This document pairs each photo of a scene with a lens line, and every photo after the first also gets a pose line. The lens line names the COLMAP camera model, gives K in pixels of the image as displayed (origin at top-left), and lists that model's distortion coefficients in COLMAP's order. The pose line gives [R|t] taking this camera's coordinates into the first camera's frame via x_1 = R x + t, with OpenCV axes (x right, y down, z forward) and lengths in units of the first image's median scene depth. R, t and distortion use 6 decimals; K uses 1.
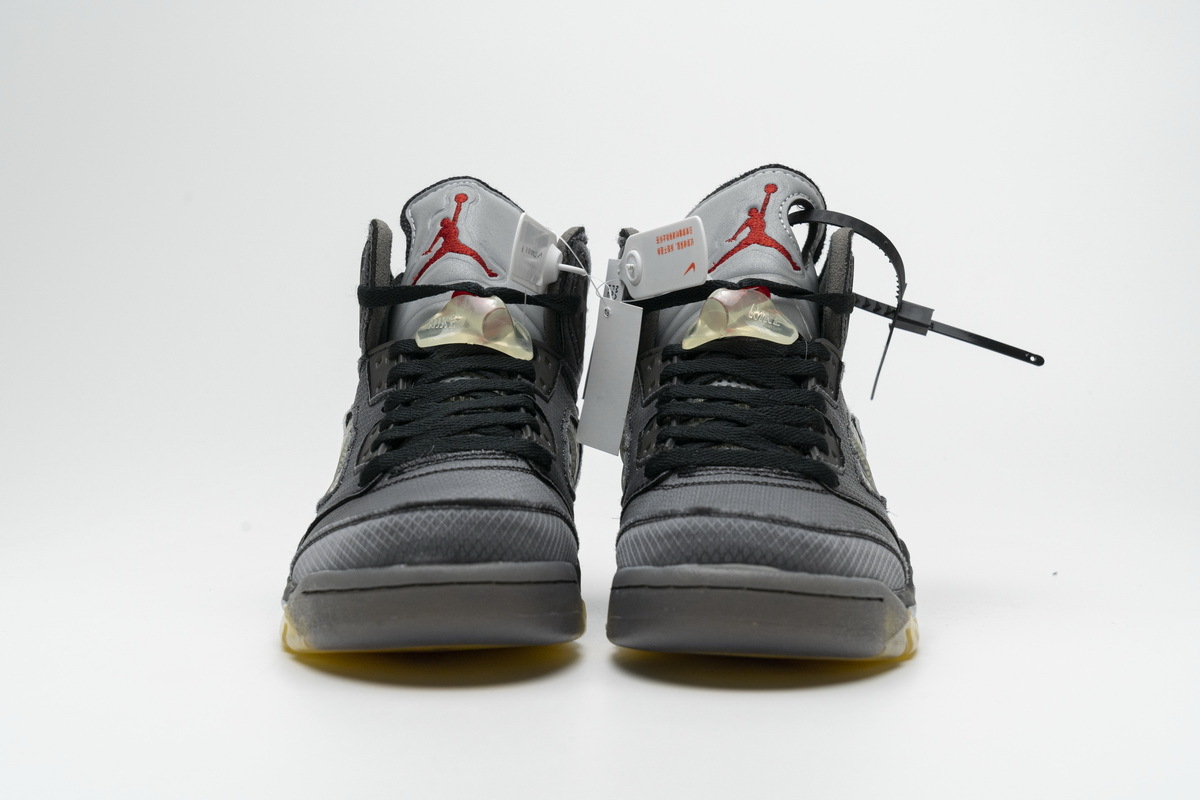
lens RADIAL K [[2129.3, 0, 600.4], [0, 2129.3, 400.2], [0, 0, 1]] dist [-0.005777, 0.000000]
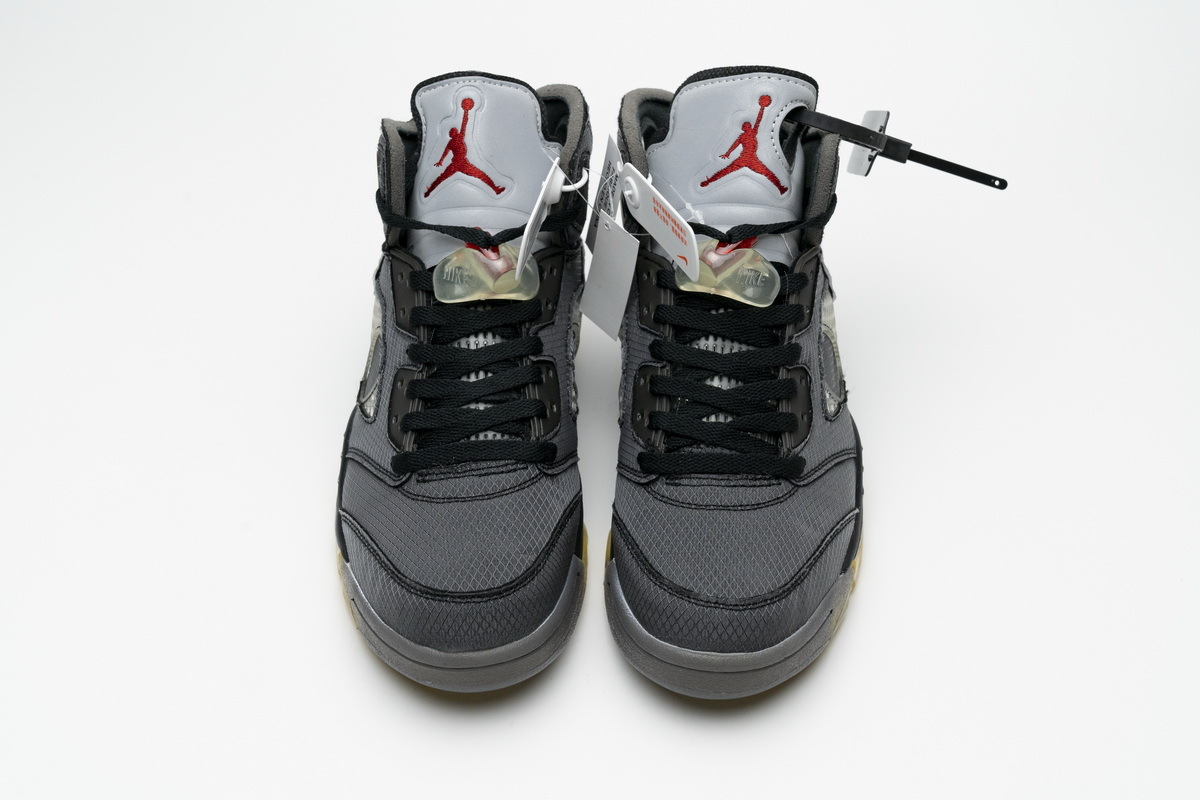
lens RADIAL K [[1669.4, 0, 599.6], [0, 1669.4, 399.9], [0, 0, 1]] dist [-0.009028, 0.000000]
pose [[0.999959, 0.003704, -0.008311, 0.006726], [0.002037, 0.799036, 0.601280, -0.476311], [0.008868, -0.601272, 0.798995, 0.262826]]
